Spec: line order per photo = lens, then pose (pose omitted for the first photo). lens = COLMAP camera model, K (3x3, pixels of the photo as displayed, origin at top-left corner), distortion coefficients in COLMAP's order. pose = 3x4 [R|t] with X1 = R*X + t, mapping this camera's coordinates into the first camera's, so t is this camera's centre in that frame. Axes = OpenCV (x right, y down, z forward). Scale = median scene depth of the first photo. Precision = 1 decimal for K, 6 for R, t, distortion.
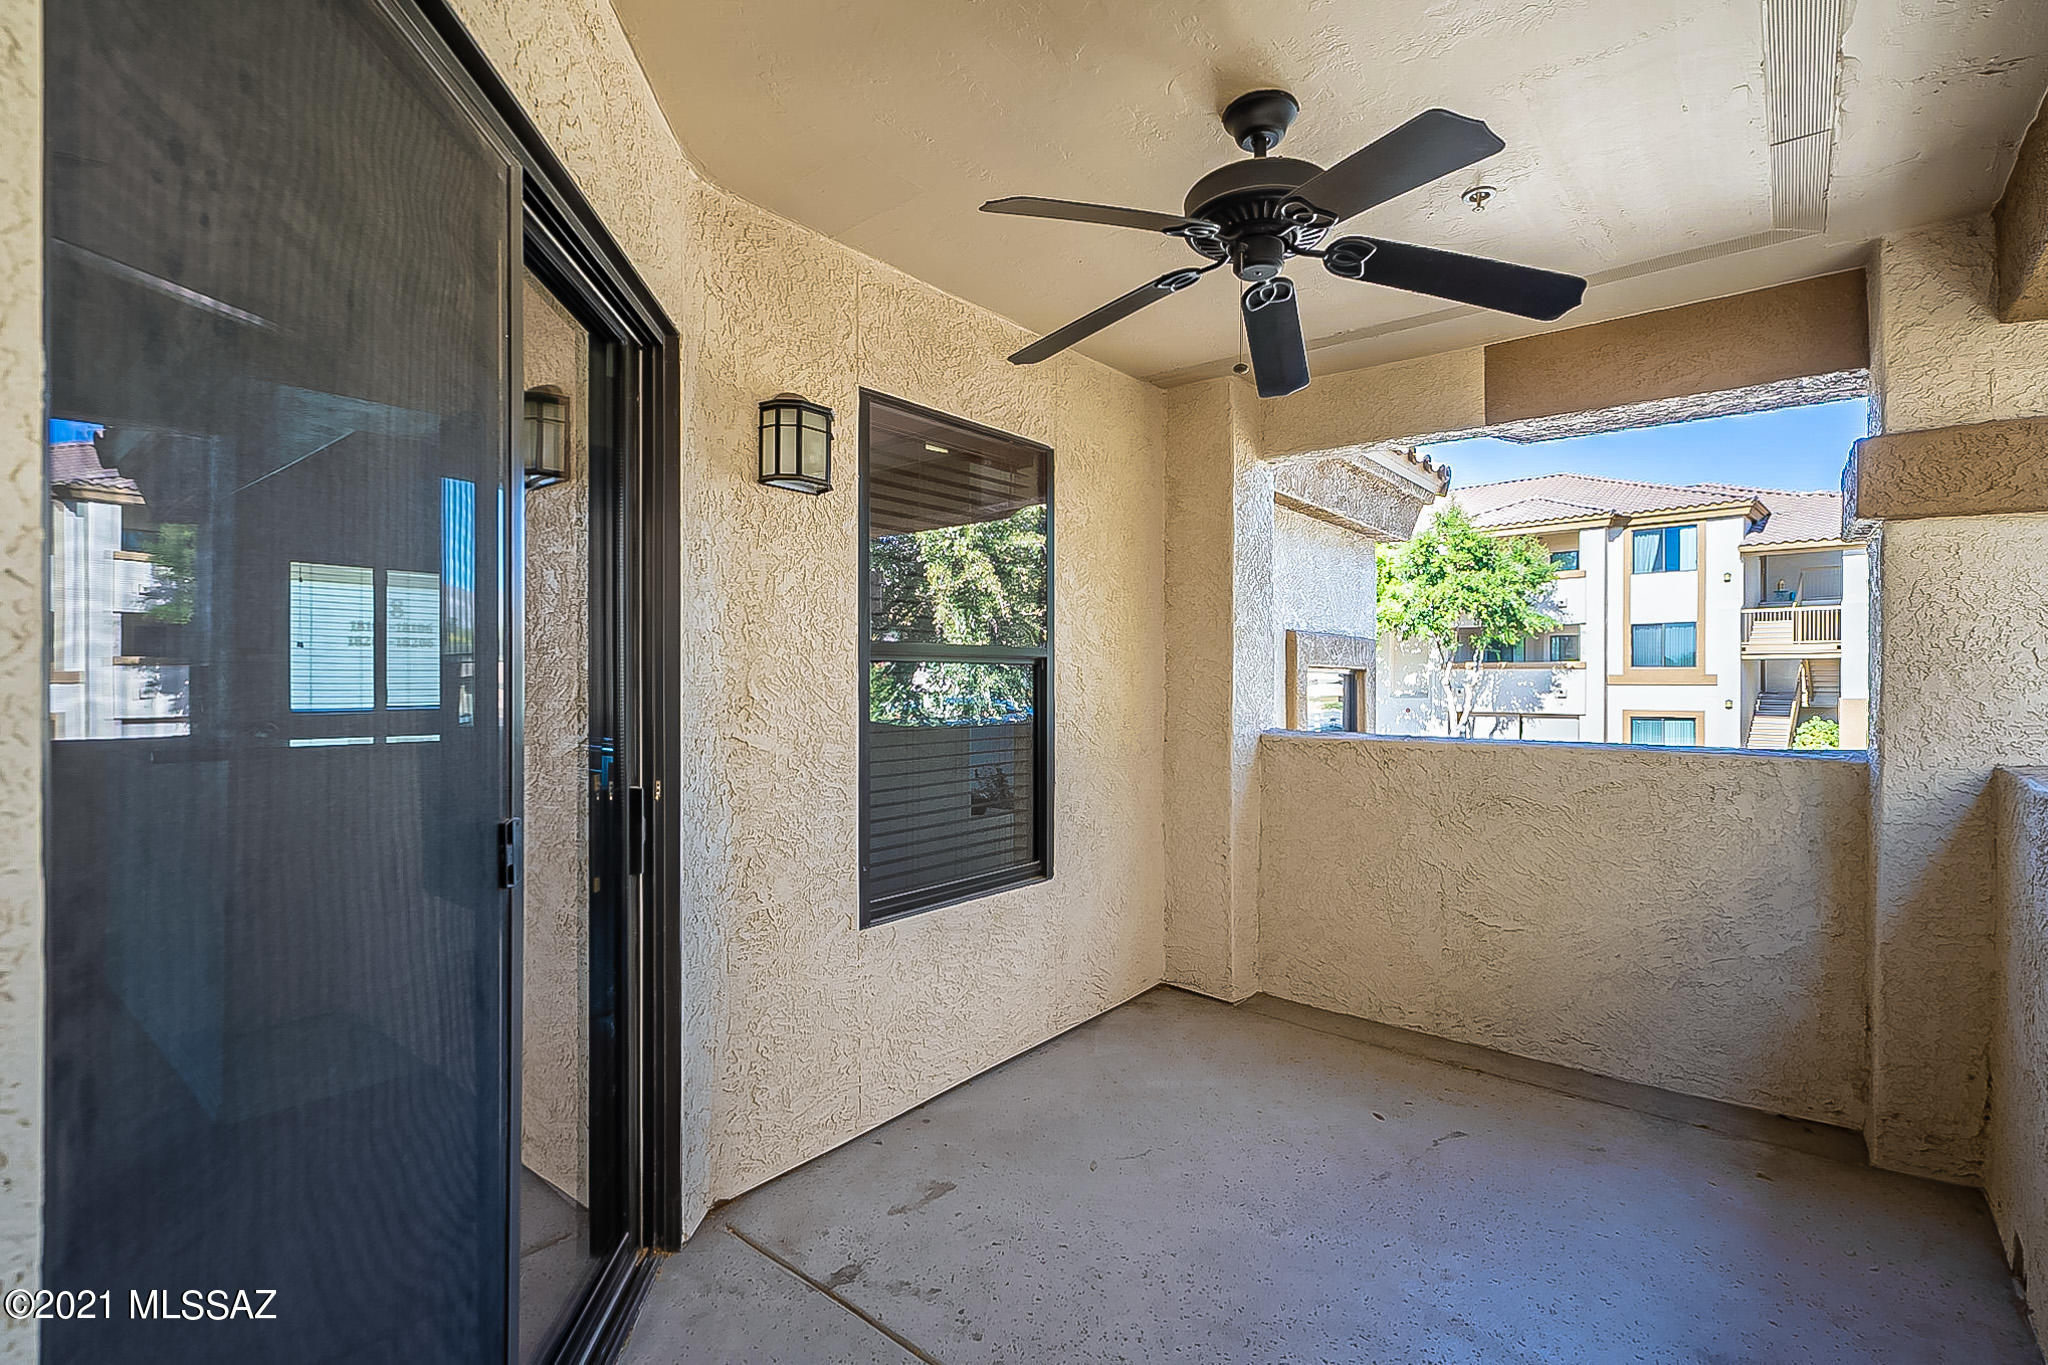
lens RADIAL K [[949.9, 0, 1017.1], [0, 949.9, 683.3], [0, 0, 1]] dist [-0.007107, 0.001539]
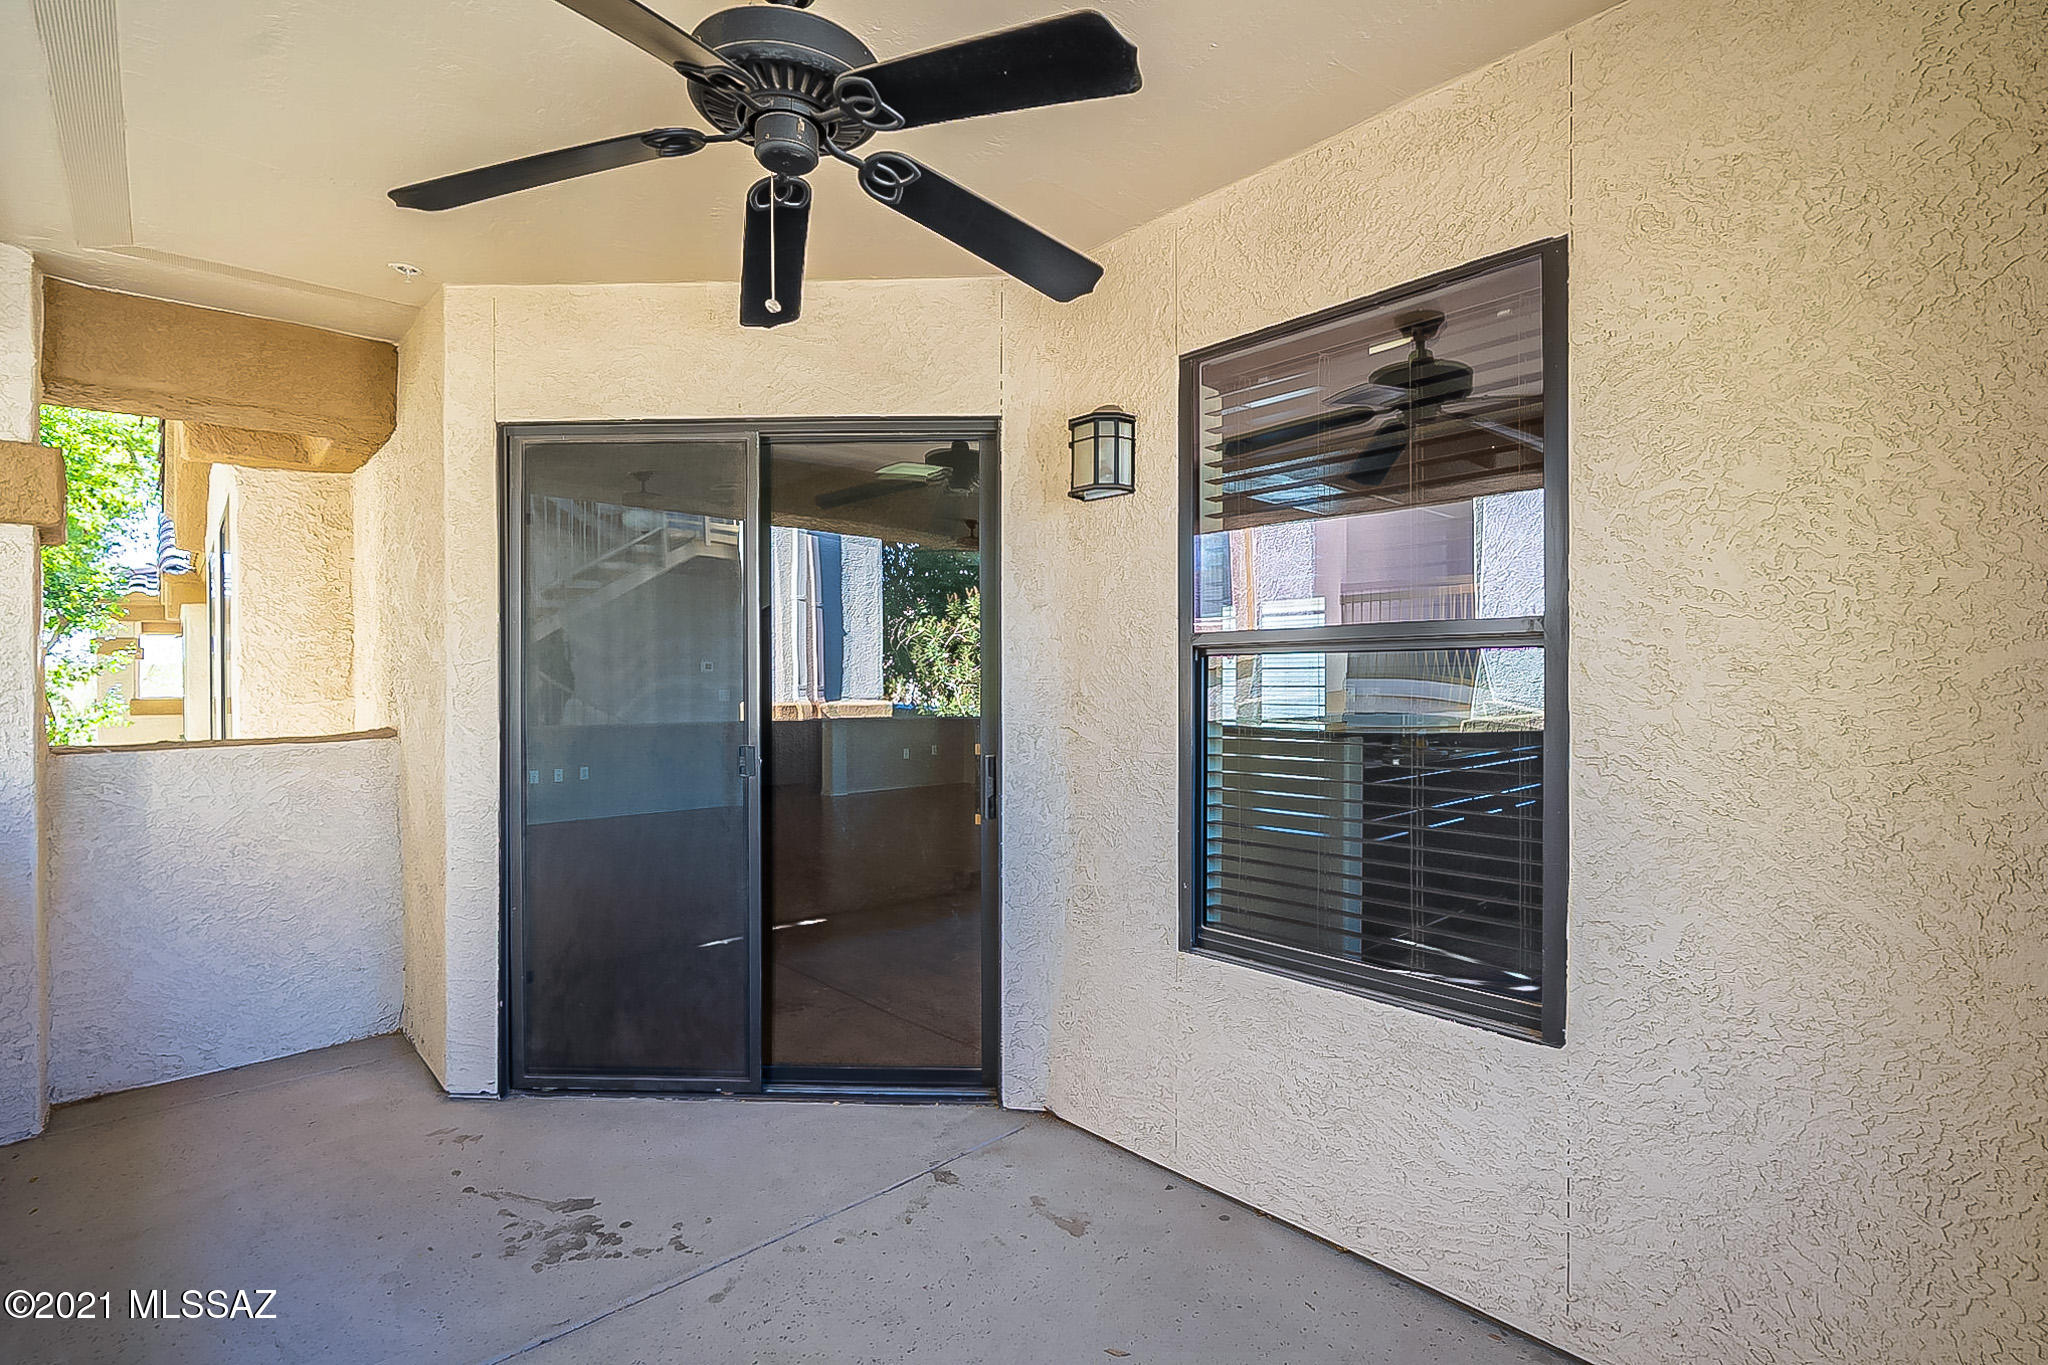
lens RADIAL K [[949.9, 0, 1020.9], [0, 949.9, 680.4], [0, 0, 1]] dist [-0.007107, 0.001539]
pose [[-0.150508, 0.001873, -0.988607, 0.723753], [0.004315, 0.999990, 0.001238, -0.002087], [0.988599, -0.004079, -0.150515, 0.937898]]
